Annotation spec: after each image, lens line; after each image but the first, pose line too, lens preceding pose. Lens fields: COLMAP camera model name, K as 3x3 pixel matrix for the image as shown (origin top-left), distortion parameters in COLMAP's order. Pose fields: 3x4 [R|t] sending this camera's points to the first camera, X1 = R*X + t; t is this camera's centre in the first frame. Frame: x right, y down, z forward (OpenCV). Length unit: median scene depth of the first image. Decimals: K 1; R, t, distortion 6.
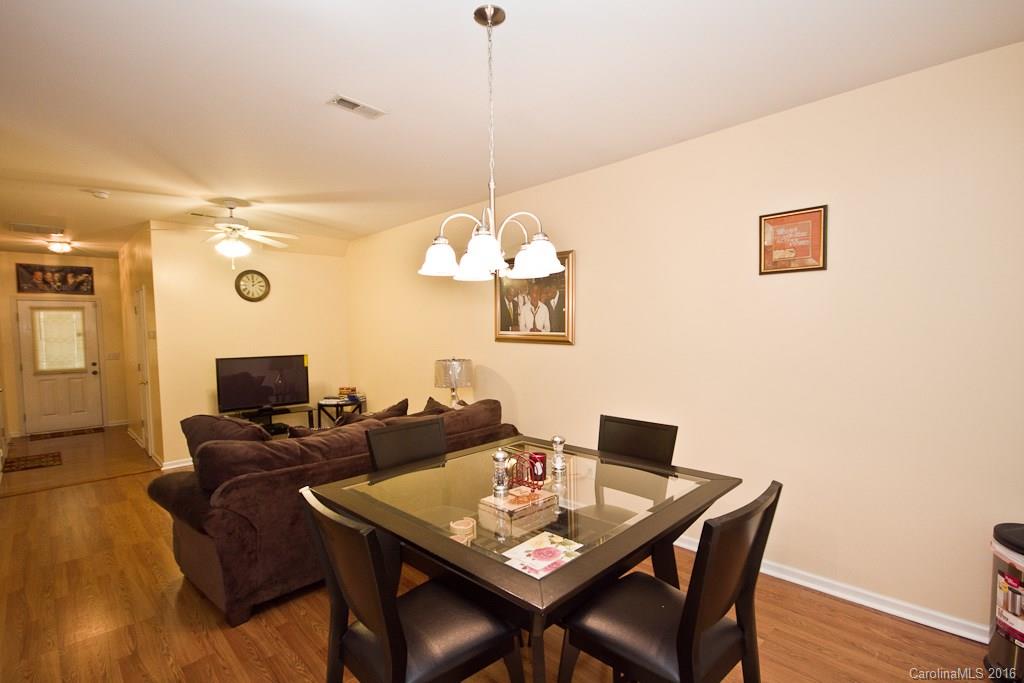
lens RADIAL K [[487.4, 0, 512.0], [0, 487.4, 341.5], [0, 0, 1]] dist [-0.011637, 0.000341]
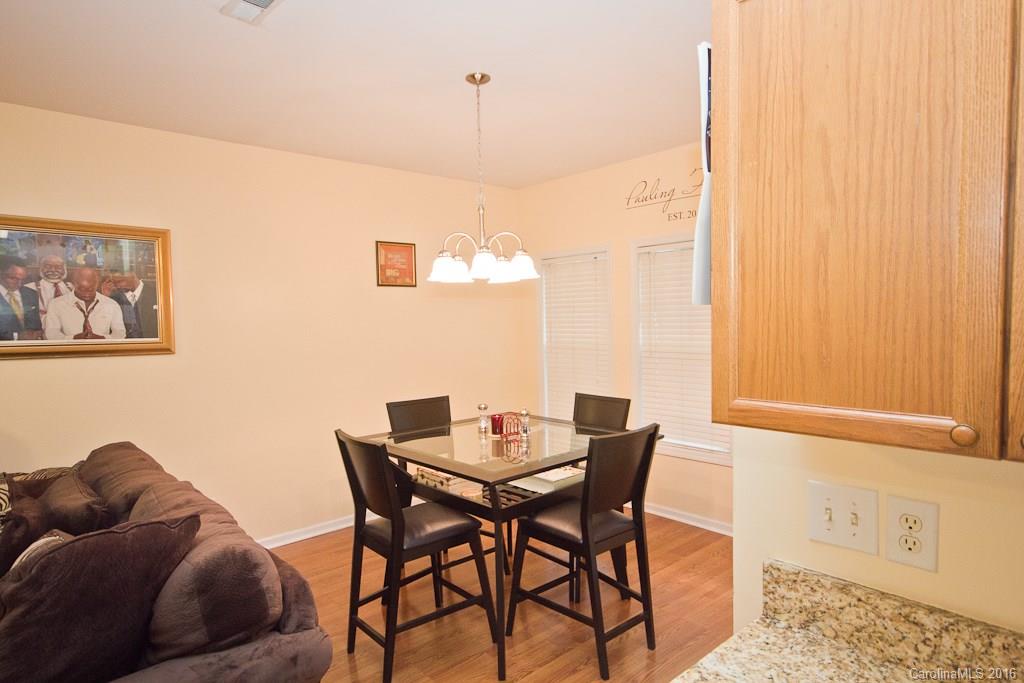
lens RADIAL K [[575.9, 0, 510.0], [0, 575.9, 355.3], [0, 0, 1]] dist [0.025202, -0.000976]
pose [[0.052367, -0.071158, 0.996089, -0.732379], [0.035804, 0.996951, 0.069337, -0.033181], [-0.997986, 0.032033, 0.054755, 0.403208]]
